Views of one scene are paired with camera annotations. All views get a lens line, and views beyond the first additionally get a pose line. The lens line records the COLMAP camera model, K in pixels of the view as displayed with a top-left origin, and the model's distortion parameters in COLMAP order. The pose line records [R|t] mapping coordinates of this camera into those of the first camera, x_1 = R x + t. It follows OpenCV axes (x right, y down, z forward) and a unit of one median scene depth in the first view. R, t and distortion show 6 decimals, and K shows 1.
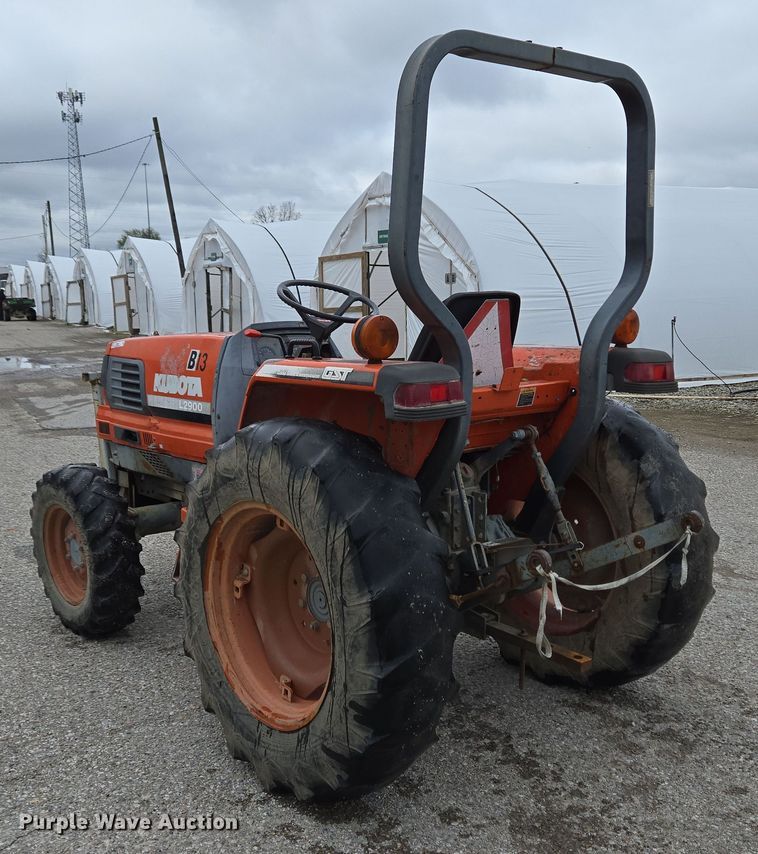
lens RADIAL K [[954.8, 0, 309.6], [0, 954.8, 438.7], [0, 0, 1]] dist [0.082575, 0.004214]
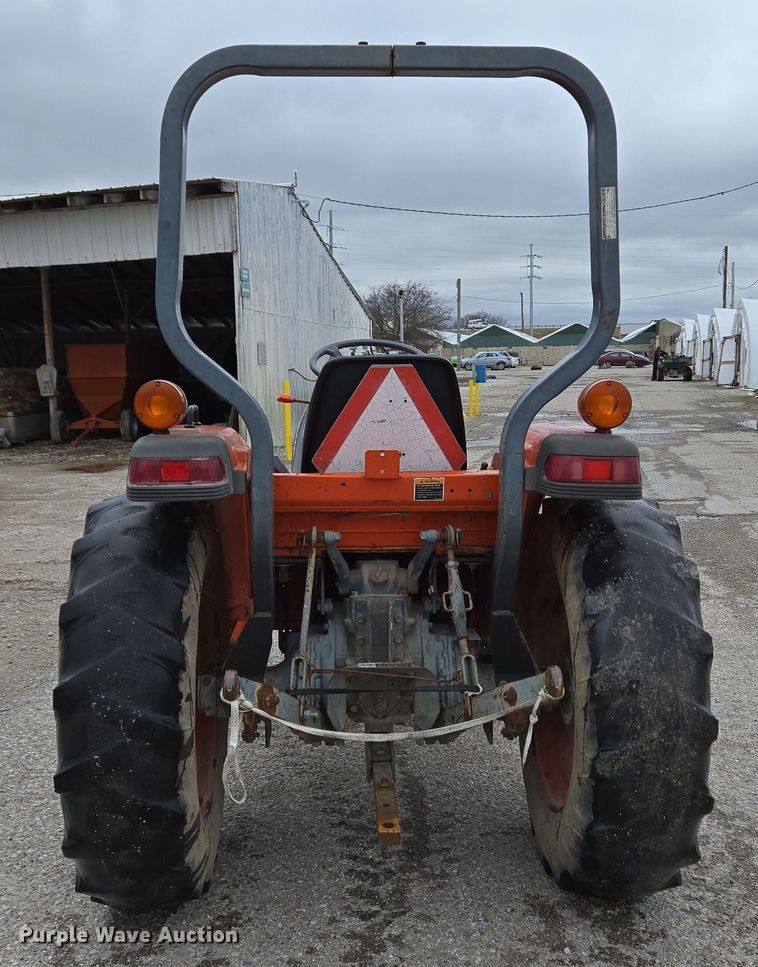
lens RADIAL K [[1040.9, 0, 341.7], [0, 1040.9, 506.5], [0, 0, 1]] dist [0.077846, -0.044913]
pose [[0.808290, 0.089720, -0.581909, 0.633091], [-0.090950, 0.995485, 0.027154, -0.043297], [0.581718, 0.030977, 0.812801, 0.250939]]
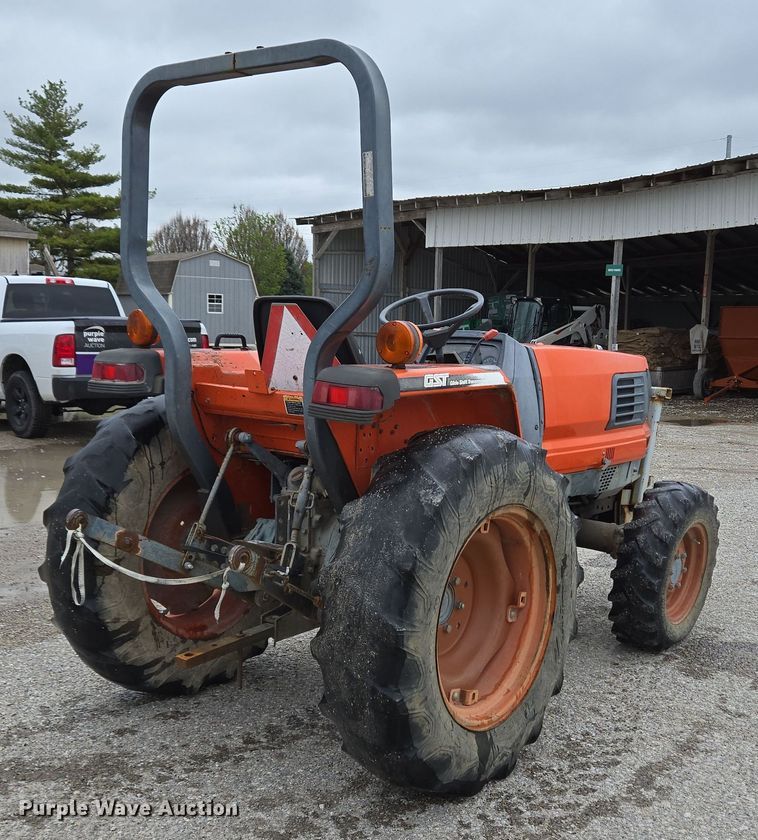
lens RADIAL K [[973.7, 0, 378.6], [0, 973.7, 451.2], [0, 0, 1]] dist [0.079785, -0.024263]
pose [[0.272059, 0.153144, -0.950016, 1.125731], [-0.171946, 0.979103, 0.108593, -0.113061], [0.946794, 0.133808, 0.292706, 0.759547]]
